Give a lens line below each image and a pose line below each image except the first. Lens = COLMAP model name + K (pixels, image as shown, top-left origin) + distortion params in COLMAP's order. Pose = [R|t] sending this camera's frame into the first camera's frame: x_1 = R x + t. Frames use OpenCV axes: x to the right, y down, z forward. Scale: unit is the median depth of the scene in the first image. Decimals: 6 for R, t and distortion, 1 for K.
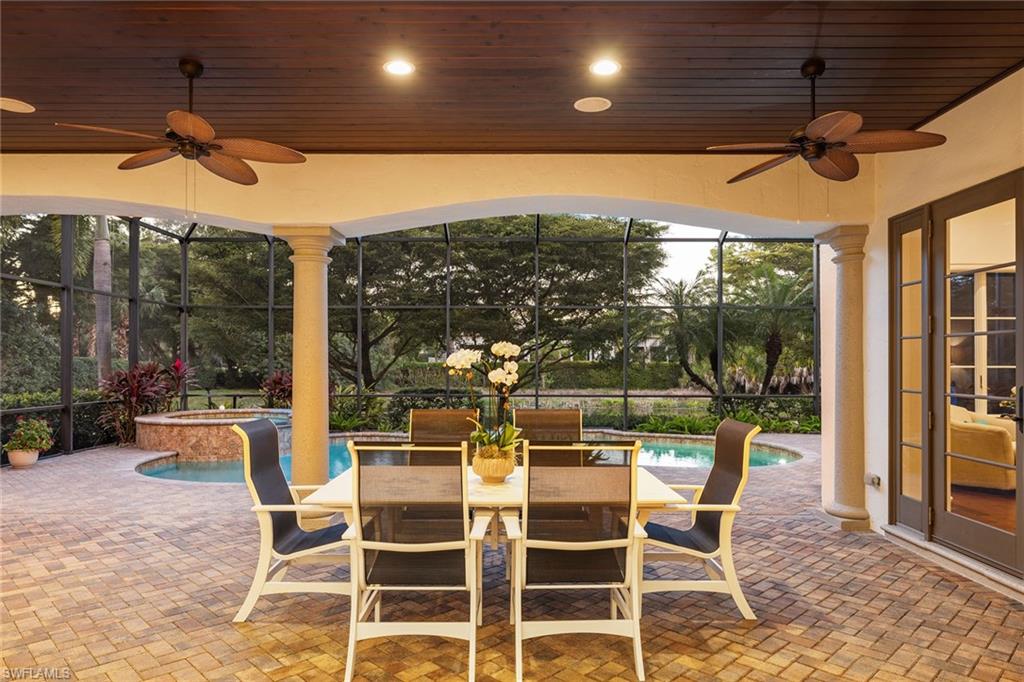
lens RADIAL K [[652.0, 0, 511.2], [0, 652.0, 357.4], [0, 0, 1]] dist [-0.000490, 0.000973]
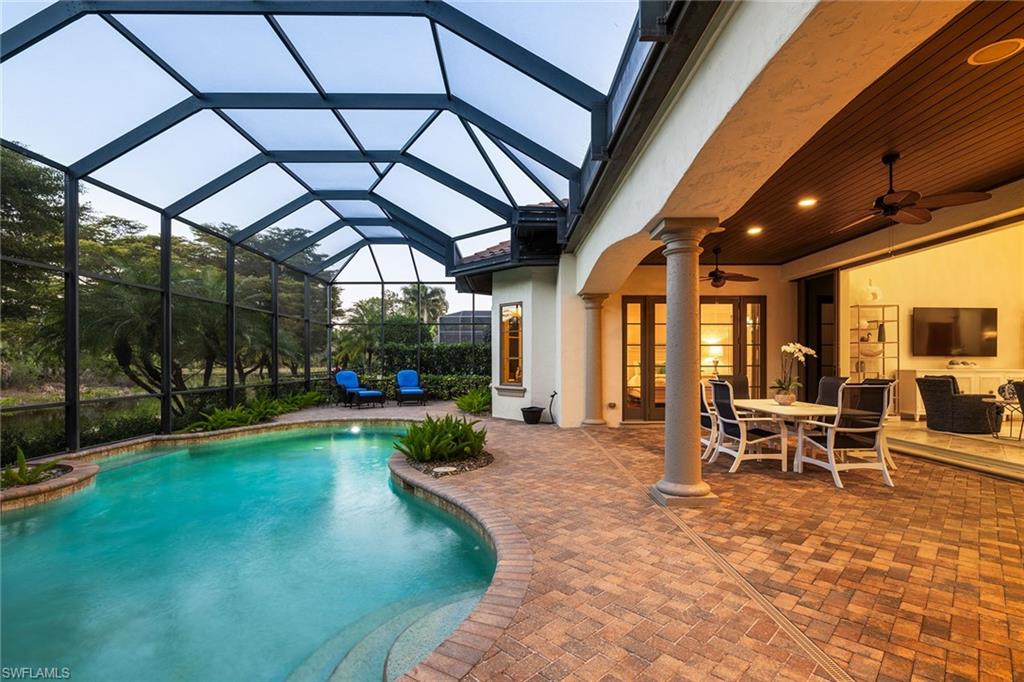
lens RADIAL K [[480.8, 0, 517.0], [0, 480.8, 363.6], [0, 0, 1]] dist [-0.004998, -0.000623]
pose [[-0.020814, -0.005947, 0.999766, -1.234414], [-0.005389, 0.999968, 0.005836, 0.032951], [-0.999769, -0.005266, -0.020845, 1.465411]]
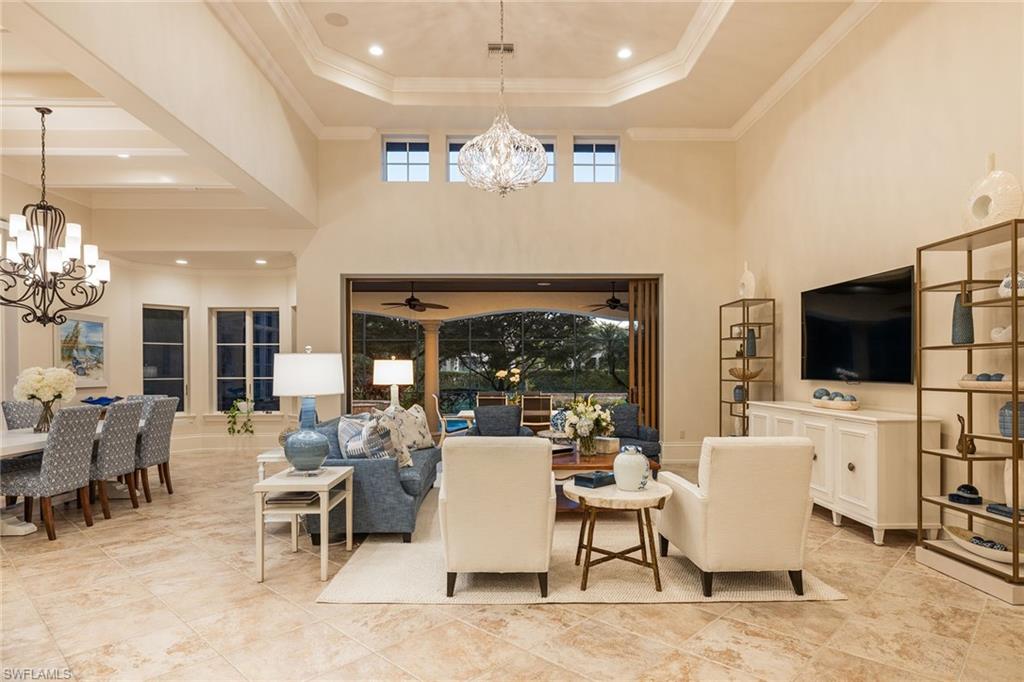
lens RADIAL K [[587.4, 0, 510.6], [0, 587.4, 370.7], [0, 0, 1]] dist [0.000058, 0.000007]
pose [[0.999743, -0.003621, 0.022384, -0.064924], [0.003422, 0.999954, 0.008943, -0.025231], [-0.022415, -0.008864, 0.999709, -1.225158]]
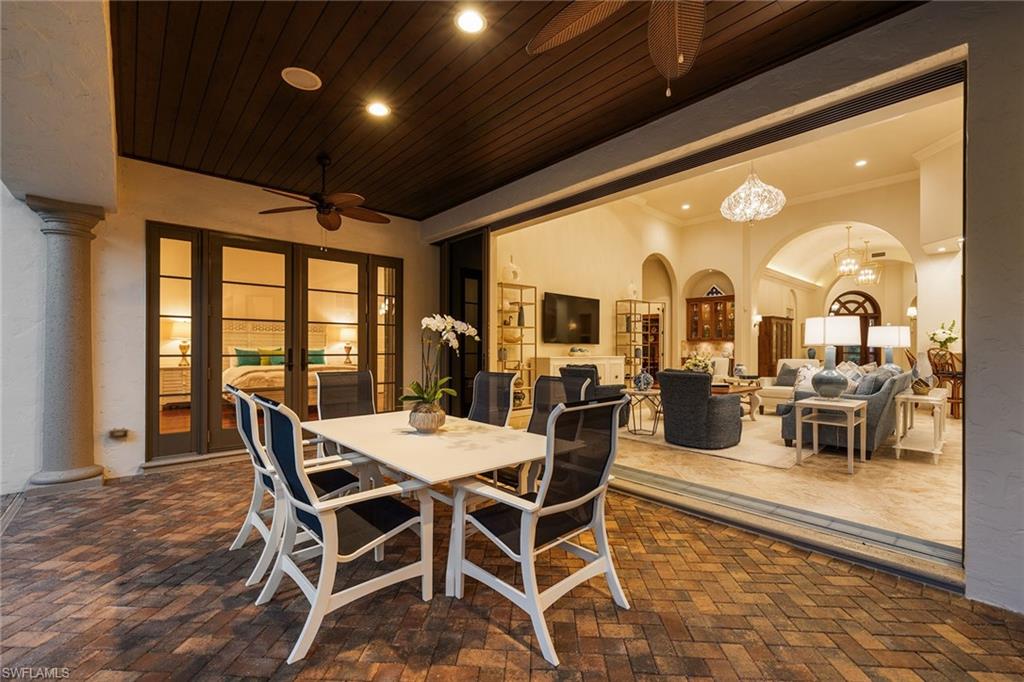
lens RADIAL K [[435.2, 0, 512.1], [0, 435.2, 346.0], [0, 0, 1]] dist [0.000328, 0.000101]
pose [[-0.668394, -0.000482, 0.743808, -0.533404], [-0.008839, 0.999934, -0.007294, 0.030930], [-0.743755, -0.011450, -0.668354, 1.061395]]
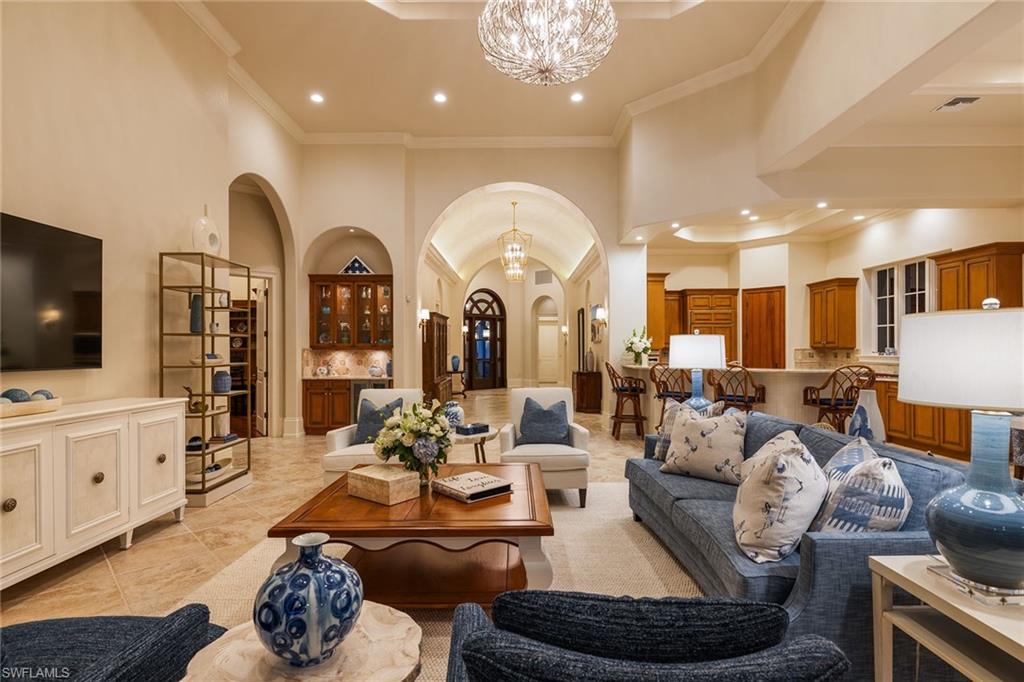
lens RADIAL K [[502.1, 0, 512.9], [0, 502.1, 346.9], [0, 0, 1]] dist [-0.003287, -0.000428]
pose [[-0.999994, 0.003309, 0.001127, -0.014339], [0.003299, 0.999958, -0.008557, -0.016186], [-0.001155, -0.008553, -0.999963, 0.290962]]
